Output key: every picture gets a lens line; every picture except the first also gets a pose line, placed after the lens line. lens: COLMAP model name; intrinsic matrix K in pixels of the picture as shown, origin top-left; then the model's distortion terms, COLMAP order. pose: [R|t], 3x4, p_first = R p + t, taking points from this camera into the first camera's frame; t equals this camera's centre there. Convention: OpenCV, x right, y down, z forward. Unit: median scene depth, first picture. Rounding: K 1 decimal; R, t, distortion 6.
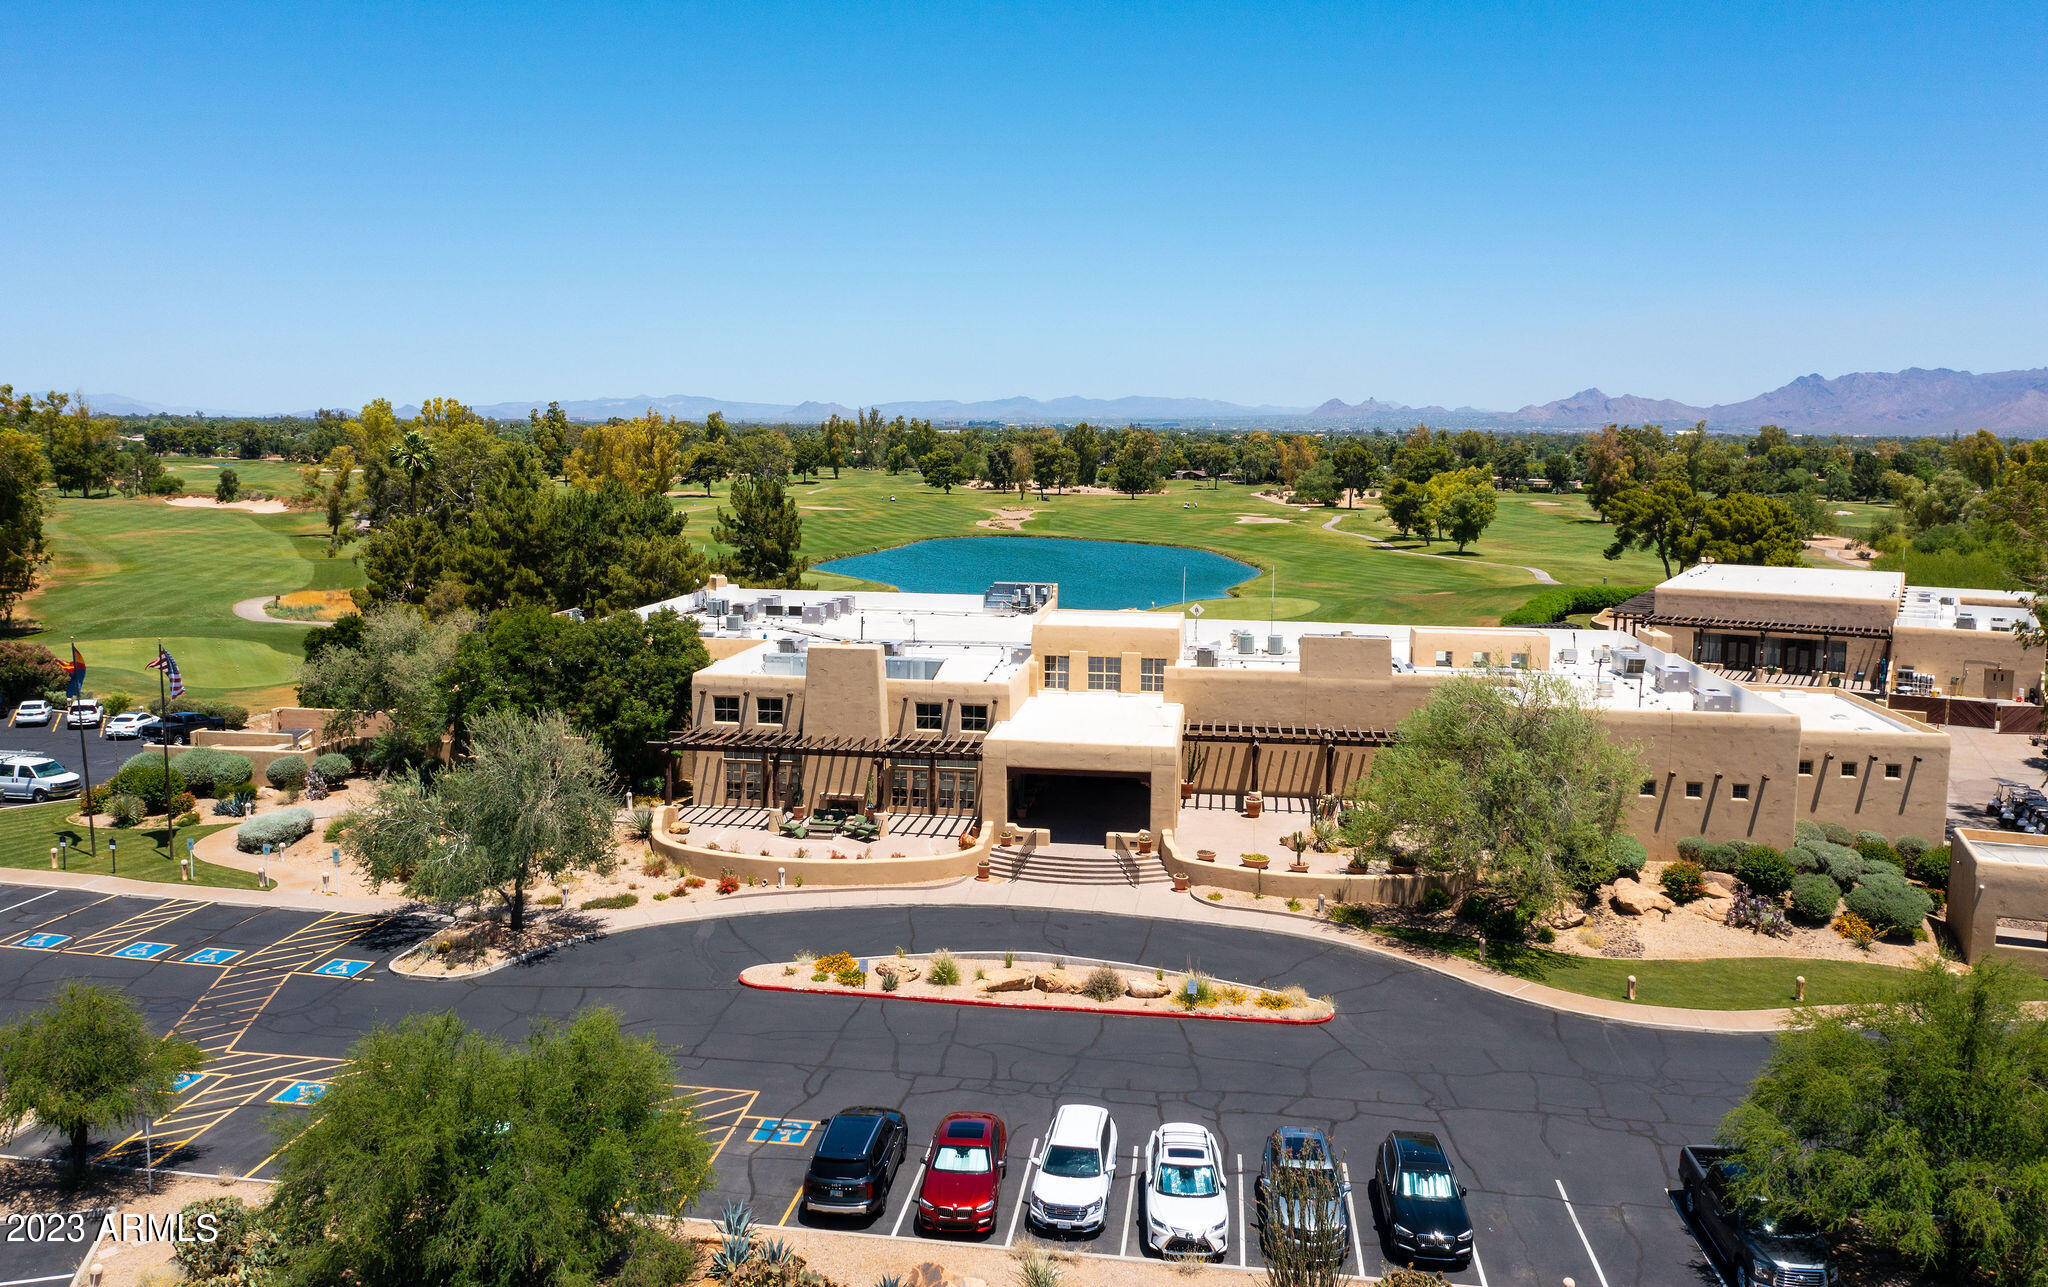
lens RADIAL K [[1589.8, 0, 1024.0], [0, 1589.8, 643.5], [0, 0, 1]] dist [-0.005357, -0.003489]
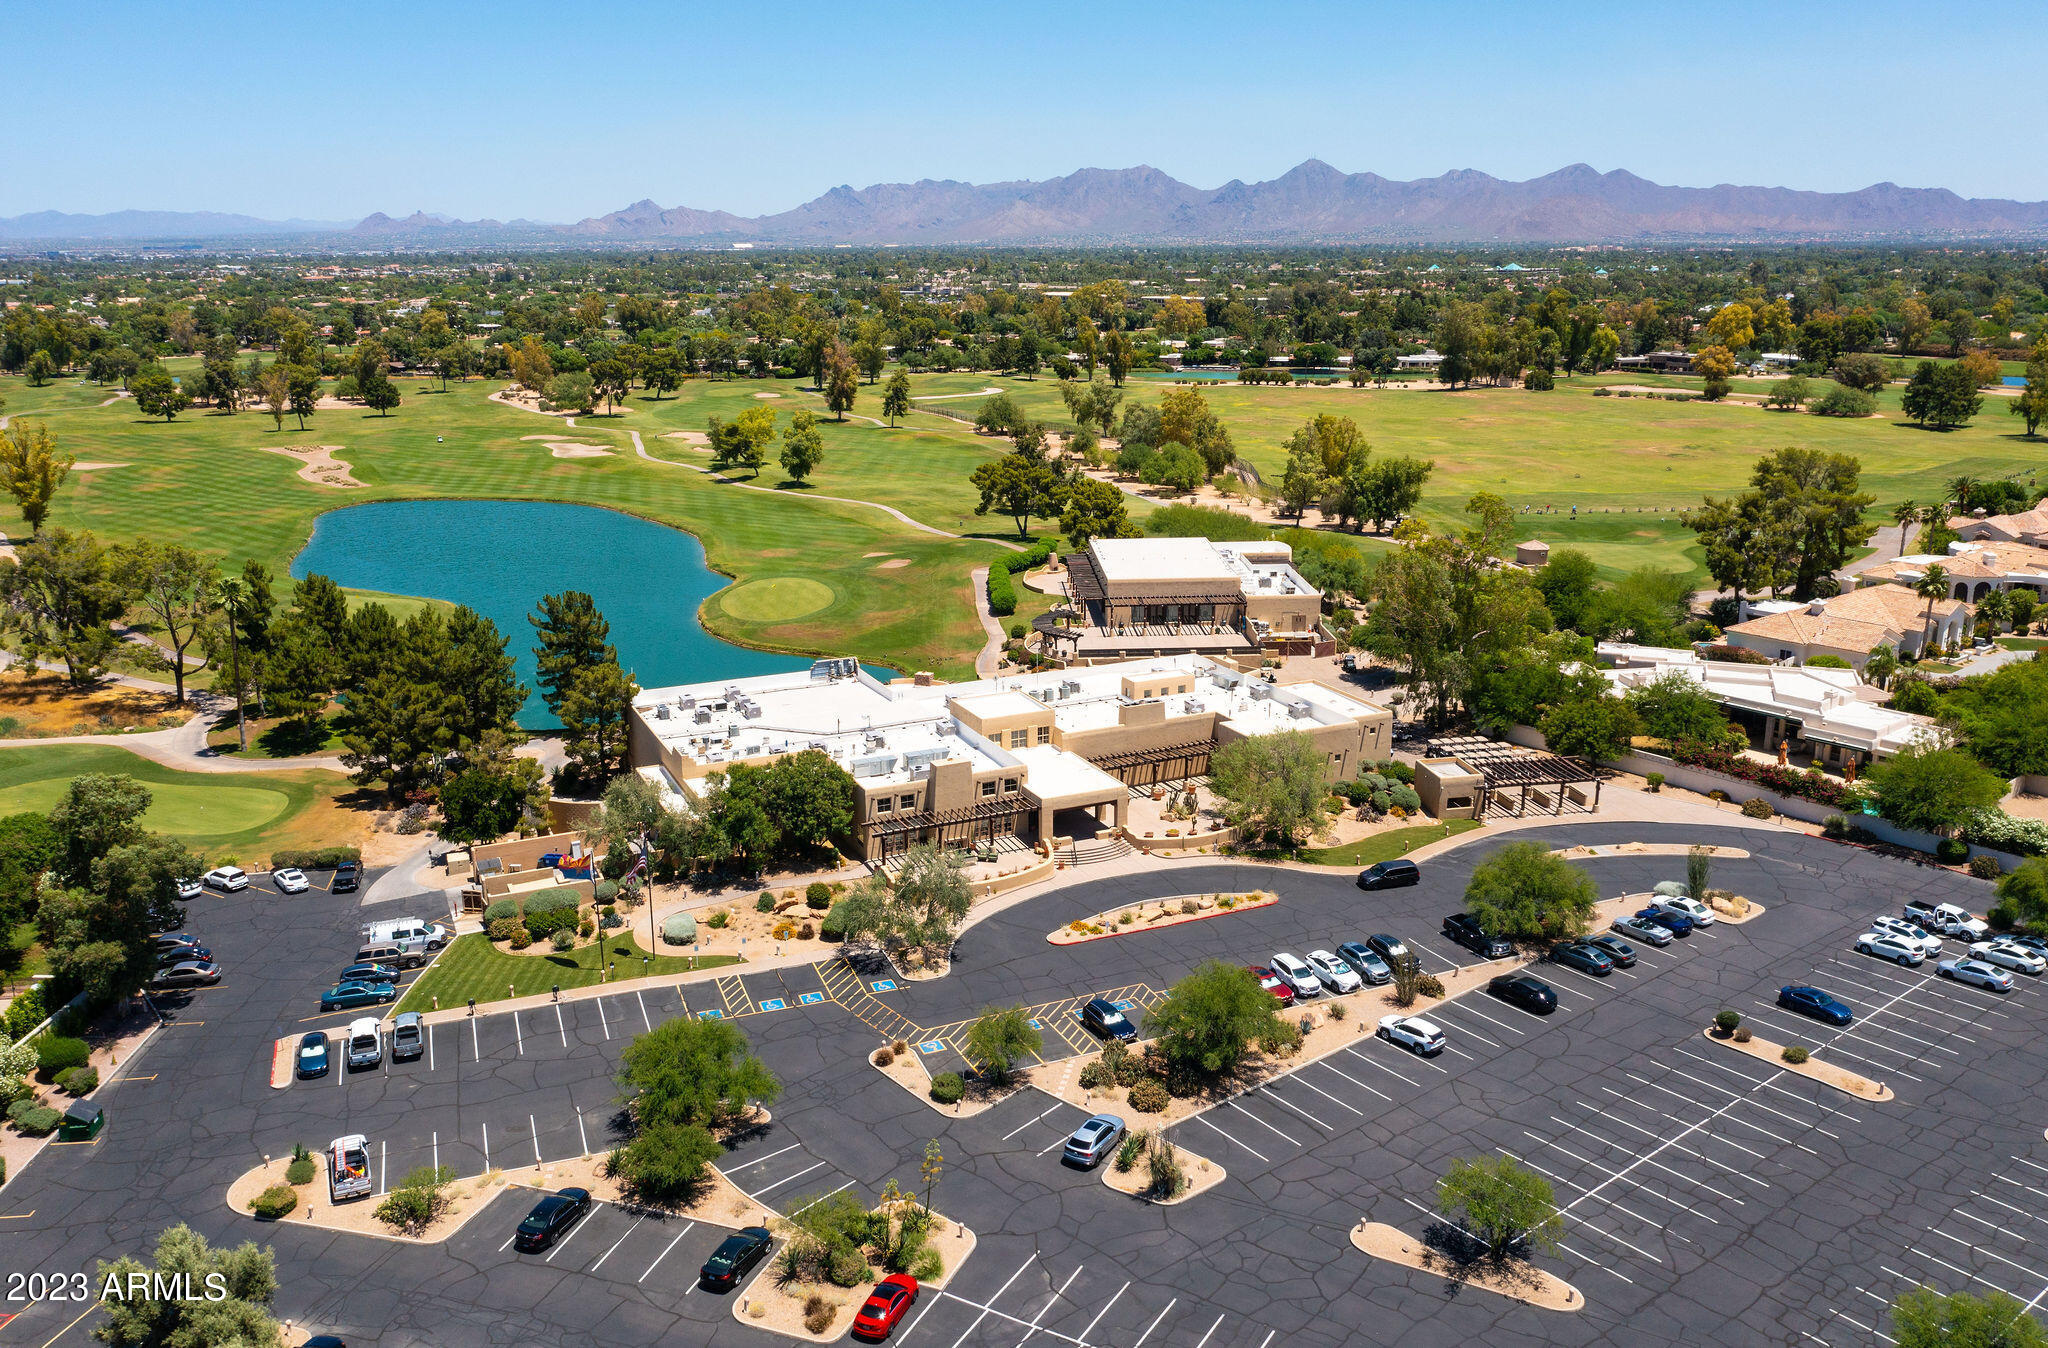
lens RADIAL K [[1599.1, 0, 1024.0], [0, 1599.1, 674.0], [0, 0, 1]] dist [-0.004871, 0.002834]
pose [[0.843409, -0.155759, 0.514198, -0.964927], [0.086508, 0.983937, 0.156157, -0.374928], [-0.530261, -0.087222, 0.843336, -0.598523]]
